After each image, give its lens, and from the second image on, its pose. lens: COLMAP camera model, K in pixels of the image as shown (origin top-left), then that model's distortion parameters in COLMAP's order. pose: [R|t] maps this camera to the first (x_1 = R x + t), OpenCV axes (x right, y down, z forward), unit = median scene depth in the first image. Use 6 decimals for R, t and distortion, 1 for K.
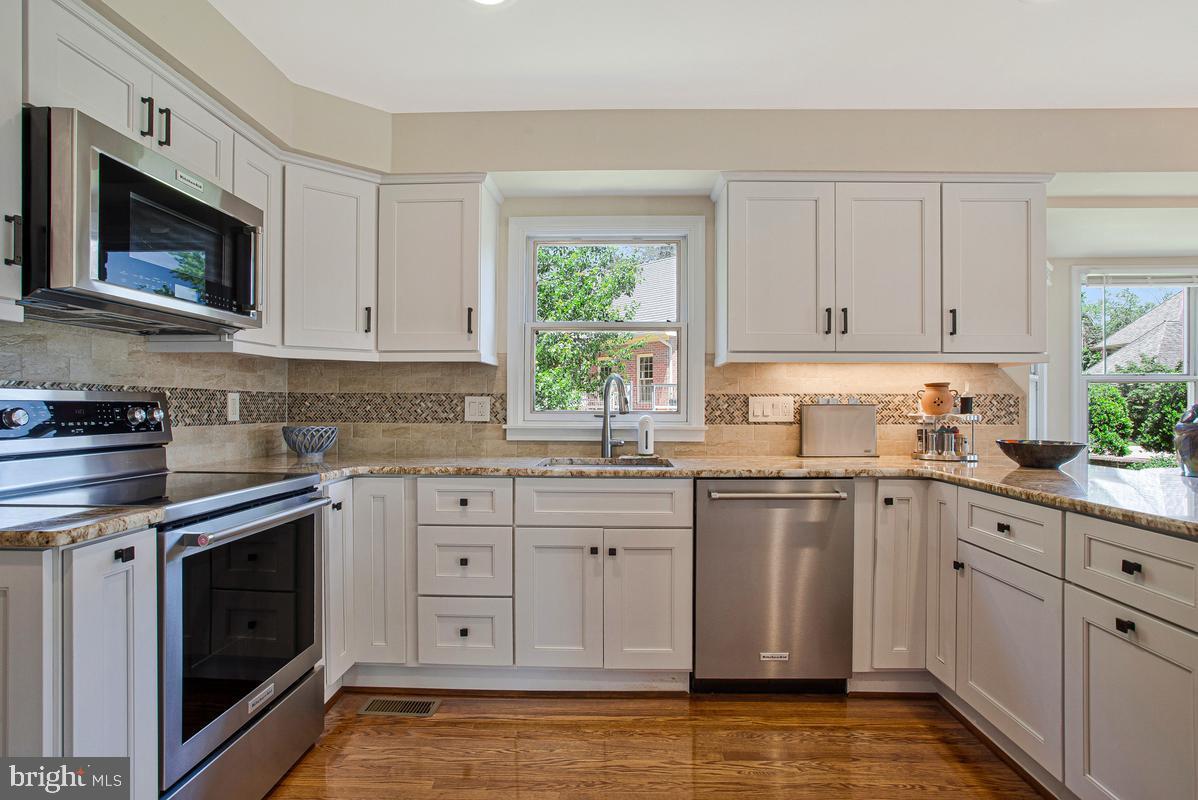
lens RADIAL K [[613.8, 0, 601.0], [0, 613.8, 402.3], [0, 0, 1]] dist [-0.049553, 0.011663]
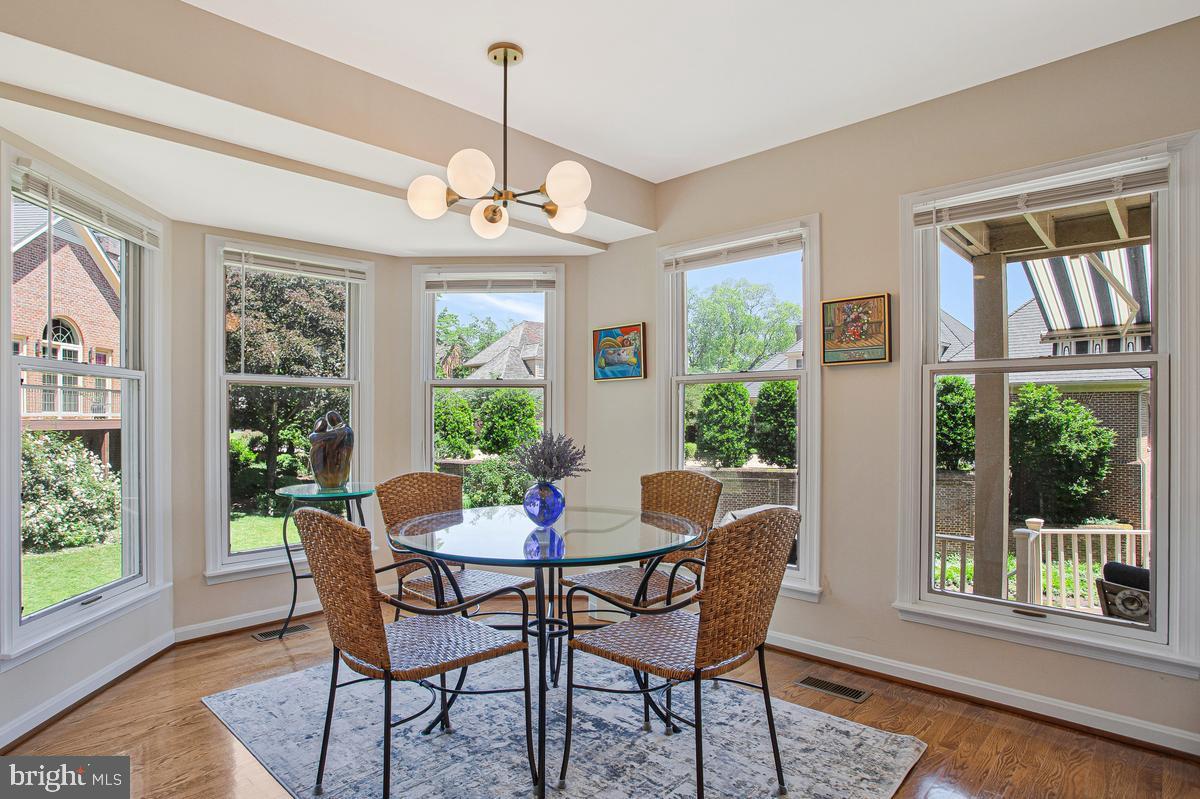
lens RADIAL K [[631.4, 0, 580.5], [0, 631.4, 407.1], [0, 0, 1]] dist [-0.005258, 0.000228]
pose [[0.675460, 0.012201, 0.737295, 0.971900], [-0.007061, 0.999924, -0.010079, 0.007380], [-0.737362, 0.001602, 0.675495, 0.145511]]
